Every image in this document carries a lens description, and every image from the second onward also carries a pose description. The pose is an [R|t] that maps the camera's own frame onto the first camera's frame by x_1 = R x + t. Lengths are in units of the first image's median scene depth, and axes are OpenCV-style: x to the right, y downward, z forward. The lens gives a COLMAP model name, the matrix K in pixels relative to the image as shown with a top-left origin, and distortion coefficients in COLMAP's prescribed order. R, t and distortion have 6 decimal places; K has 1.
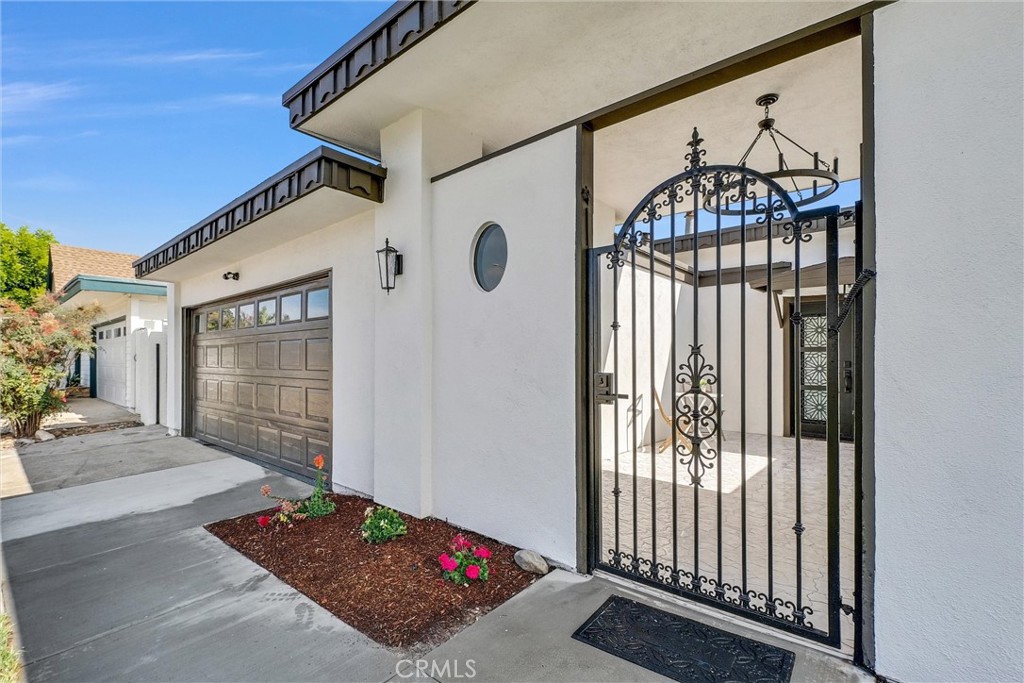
lens RADIAL K [[422.0, 0, 512.0], [0, 422.0, 347.6], [0, 0, 1]] dist [-0.012675, -0.000057]
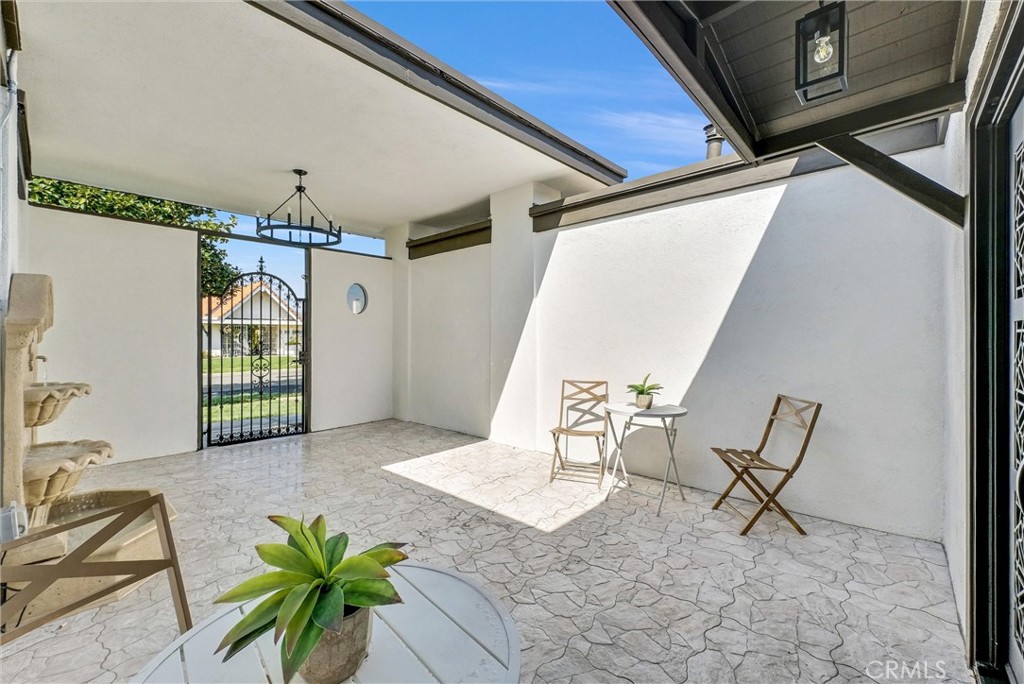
lens RADIAL K [[421.0, 0, 512.0], [0, 421.0, 342.0], [0, 0, 1]] dist [-0.001097, -0.000111]
pose [[0.545628, -0.006751, 0.838001, -0.875703], [-0.012339, 0.999794, 0.016088, -0.056642], [-0.837937, -0.019119, 0.545432, -1.676073]]
